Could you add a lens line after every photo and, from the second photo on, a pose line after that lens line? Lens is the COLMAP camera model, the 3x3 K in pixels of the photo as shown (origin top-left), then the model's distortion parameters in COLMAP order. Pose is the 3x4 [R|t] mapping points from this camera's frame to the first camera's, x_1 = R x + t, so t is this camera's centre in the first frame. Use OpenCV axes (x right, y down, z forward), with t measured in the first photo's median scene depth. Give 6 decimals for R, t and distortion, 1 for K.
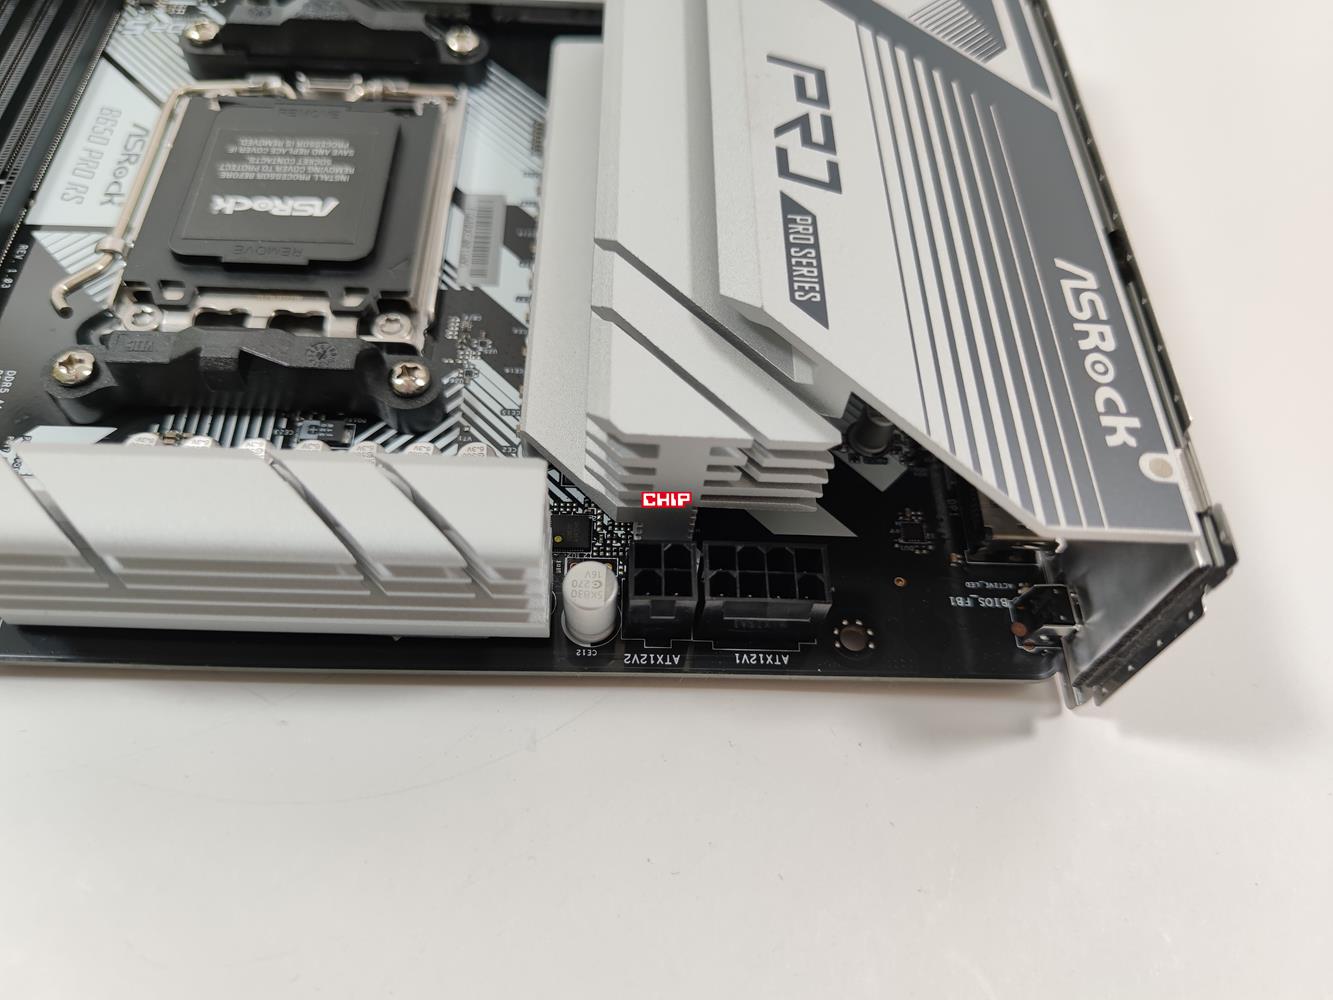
lens RADIAL K [[1021.1, 0, 661.7], [0, 1021.1, 514.8], [0, 0, 1]] dist [-0.050177, 0.032499]
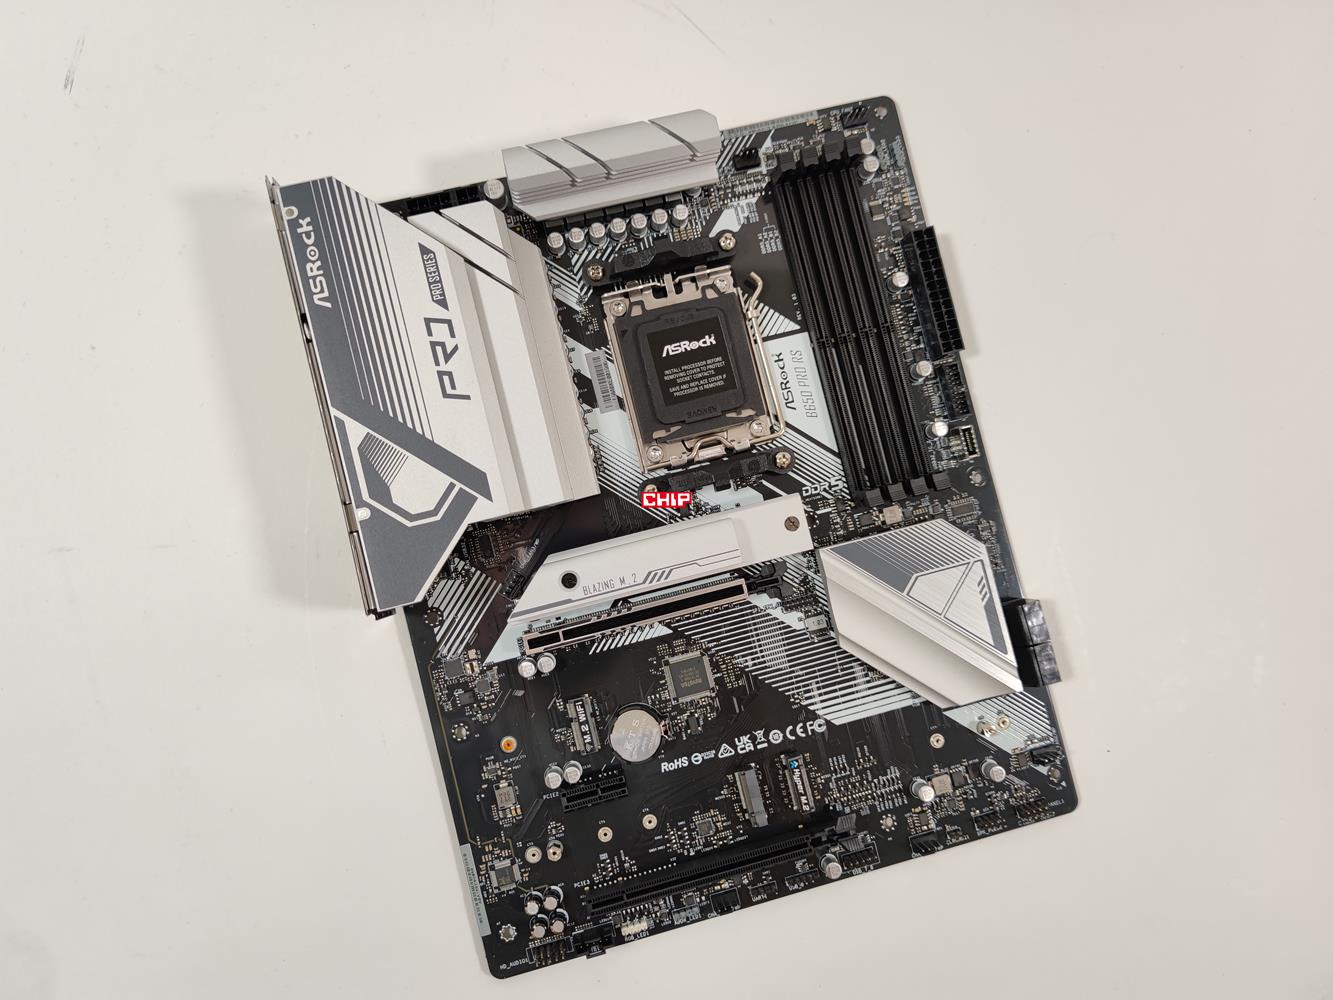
lens RADIAL K [[976.6, 0, 675.0], [0, 976.6, 487.4], [0, 0, 1]] dist [0.064819, -0.123224]
pose [[-0.959100, 0.231032, -0.163558, 0.067210], [-0.283029, -0.792287, 0.540533, -1.773637], [-0.004705, 0.564717, 0.825272, -0.606059]]
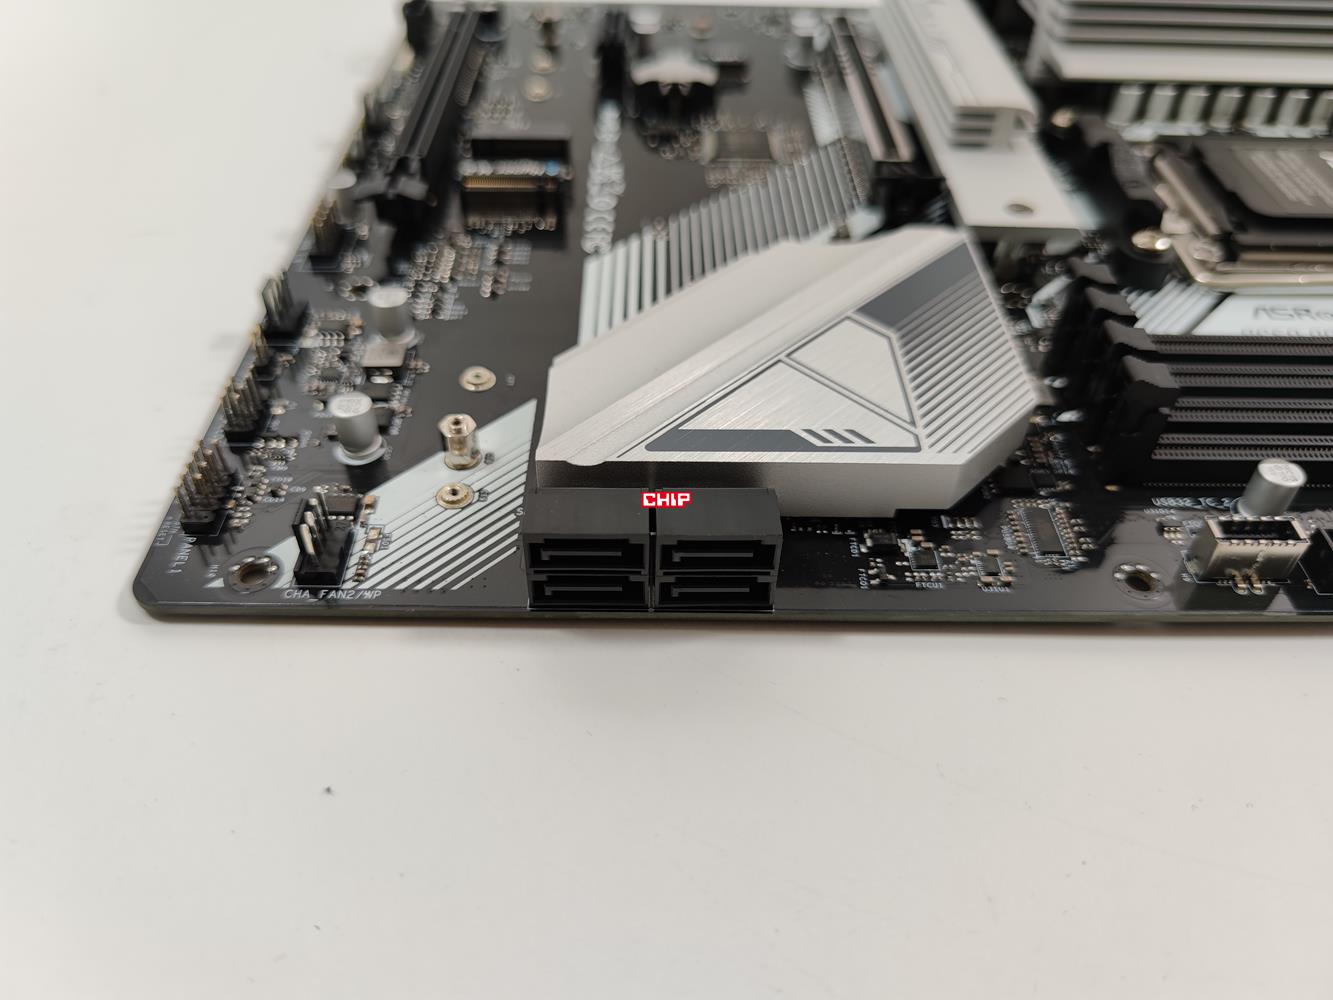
lens RADIAL K [[1021.1, 0, 661.7], [0, 1021.1, 514.8], [0, 0, 1]] dist [-0.050177, 0.032499]
pose [[0.002028, -0.747916, 0.663790, -1.520058], [0.845438, 0.355794, 0.398303, -1.374888], [-0.534070, 0.560386, 0.633038, 0.958460]]
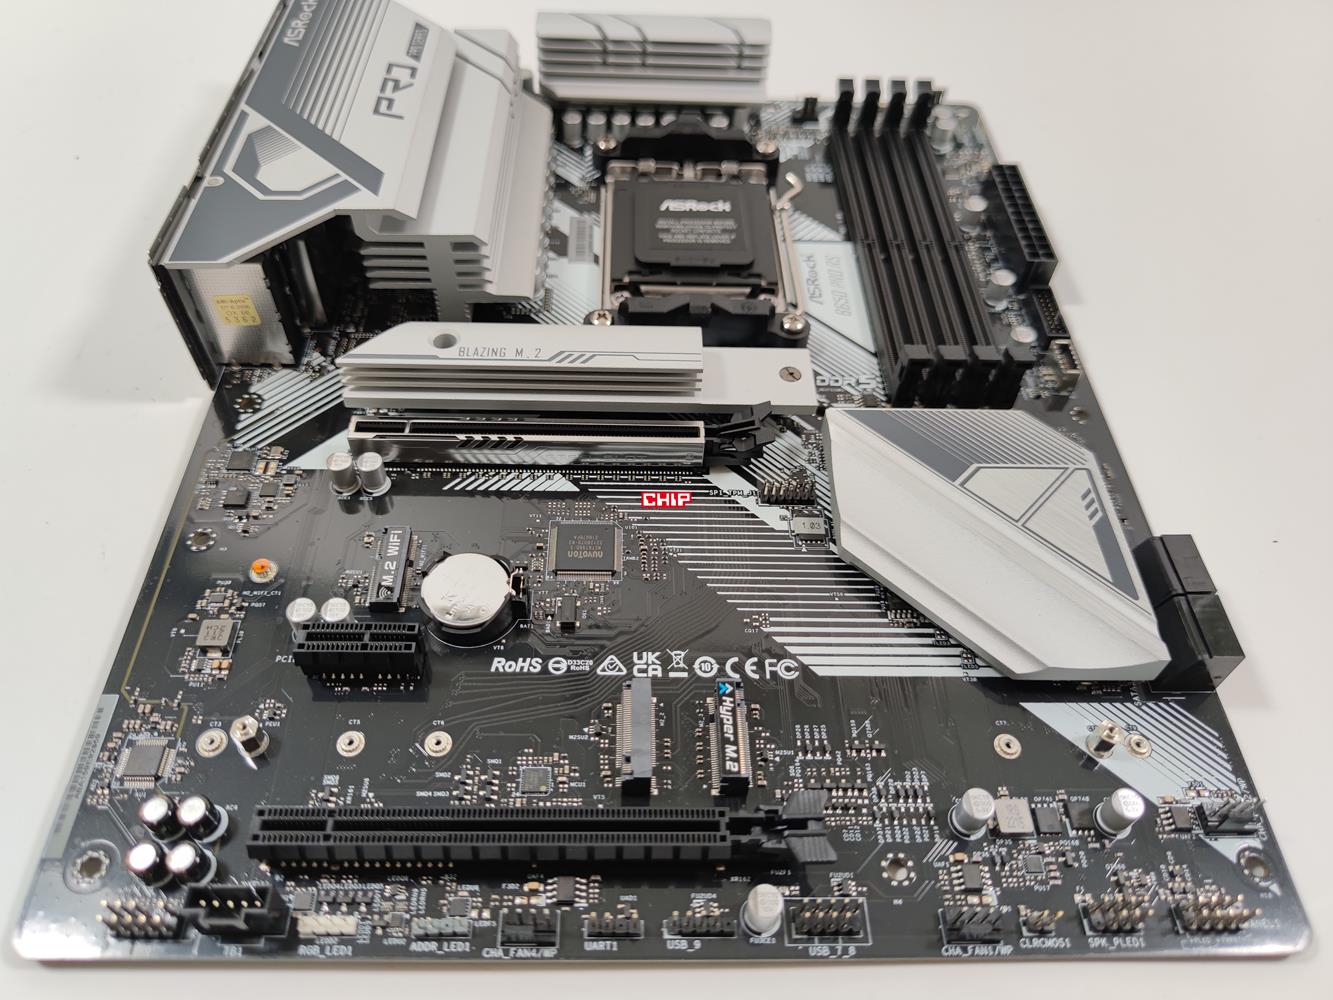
lens RADIAL K [[999.3, 0, 659.5], [0, 999.3, 501.1], [0, 0, 1]] dist [0.029525, -0.083809]
pose [[-0.994879, -0.054838, -0.084906, -0.212411], [-0.061822, -0.334429, 0.940391, -2.203038], [-0.079964, 0.940824, 0.329326, 0.961544]]
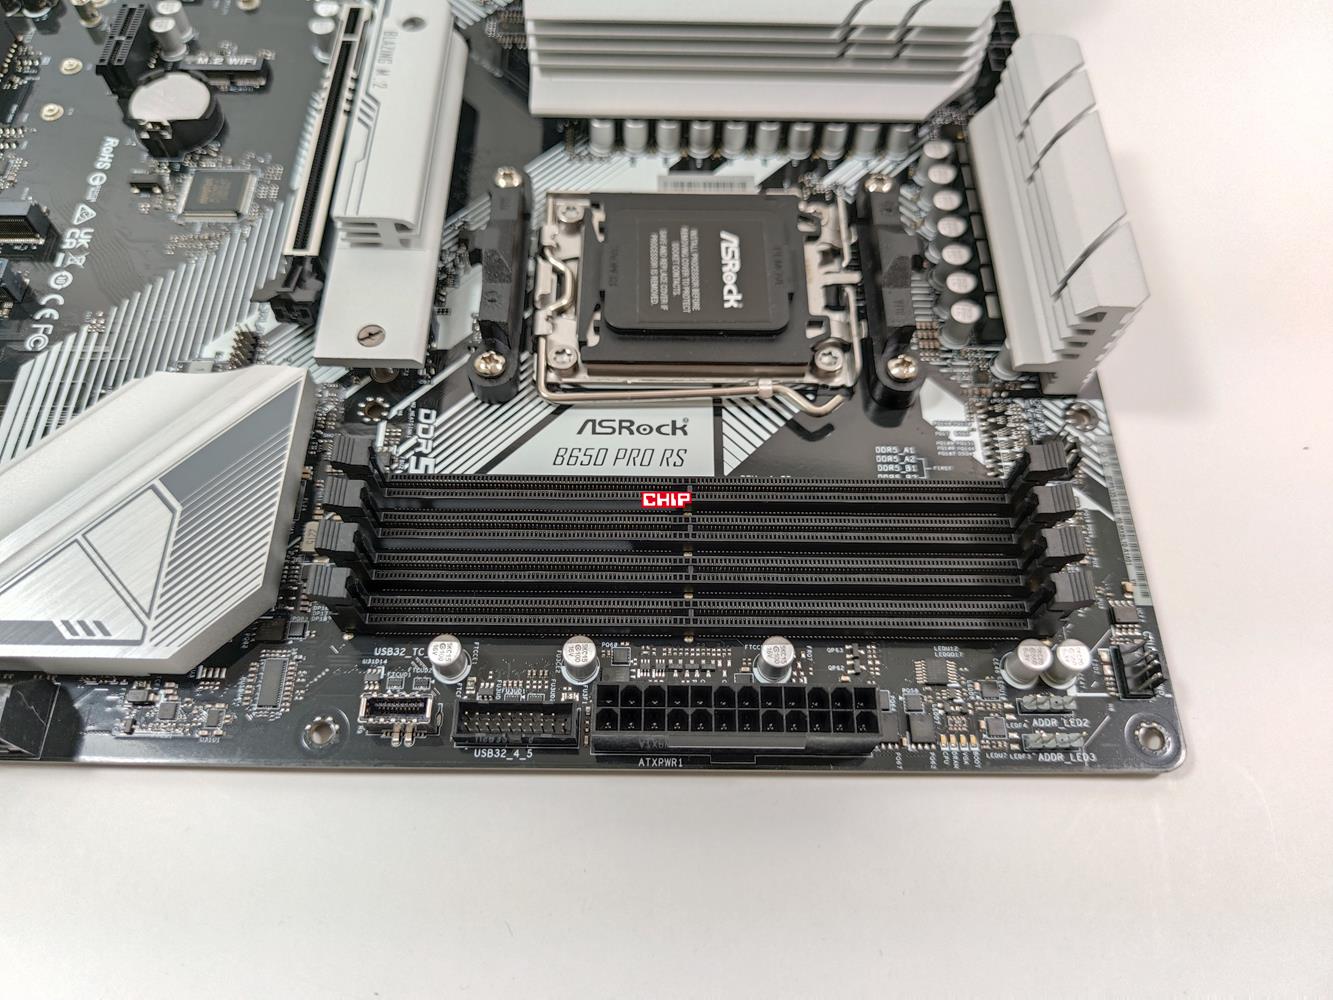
lens RADIAL K [[1020.1, 0, 659.7], [0, 1020.1, 502.8], [0, 0, 1]] dist [0.030200, -0.122745]
pose [[0.010629, -0.911728, 0.410657, -1.235155], [0.846738, 0.226661, 0.481310, -0.977869], [-0.531904, 0.342603, 0.774404, 0.164482]]
